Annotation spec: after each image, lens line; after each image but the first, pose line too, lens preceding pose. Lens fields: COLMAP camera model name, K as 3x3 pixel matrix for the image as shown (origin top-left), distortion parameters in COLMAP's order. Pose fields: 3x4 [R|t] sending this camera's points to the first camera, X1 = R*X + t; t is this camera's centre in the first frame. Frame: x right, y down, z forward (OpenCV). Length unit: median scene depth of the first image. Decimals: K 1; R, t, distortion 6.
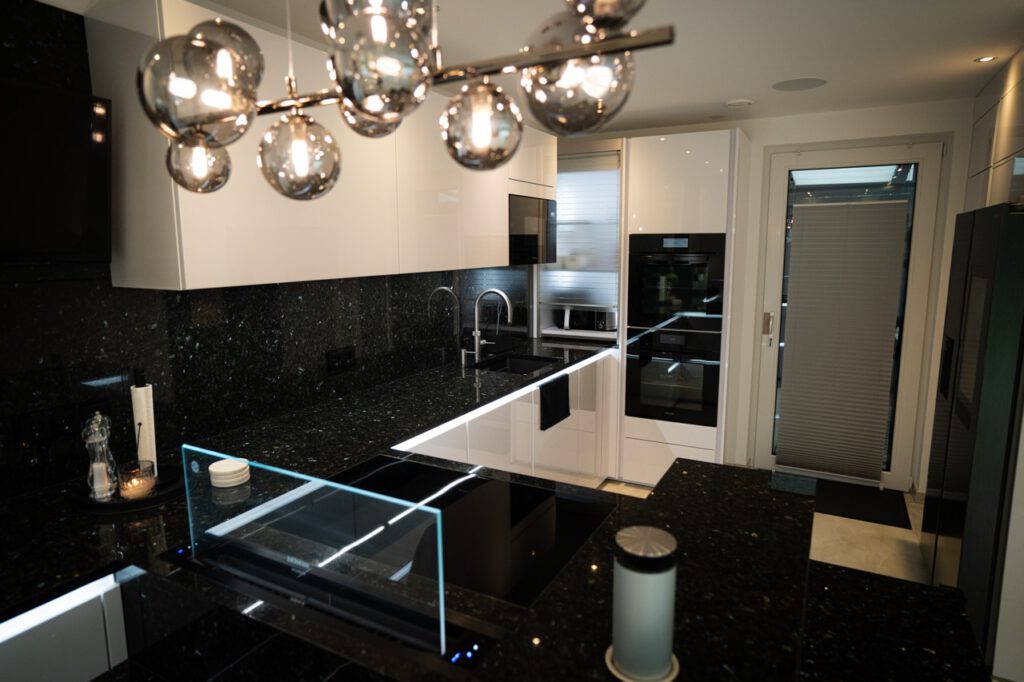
lens RADIAL K [[599.5, 0, 512.0], [0, 599.5, 341.0], [0, 0, 1]] dist [-0.016584, 0.001289]
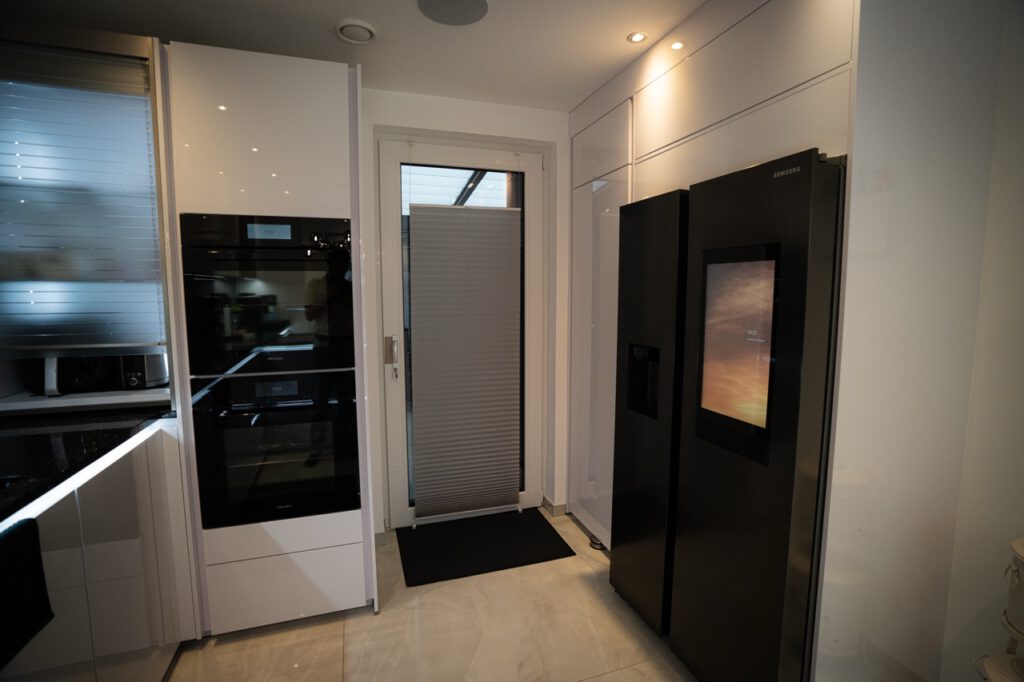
lens RADIAL K [[461.9, 0, 506.9], [0, 461.9, 334.8], [0, 0, 1]] dist [-0.067841, 0.026392]
pose [[0.679493, -0.064911, 0.730805, 0.095477], [0.114532, 0.993252, -0.018269, -0.023397], [-0.724687, 0.096114, 0.682342, 0.531408]]
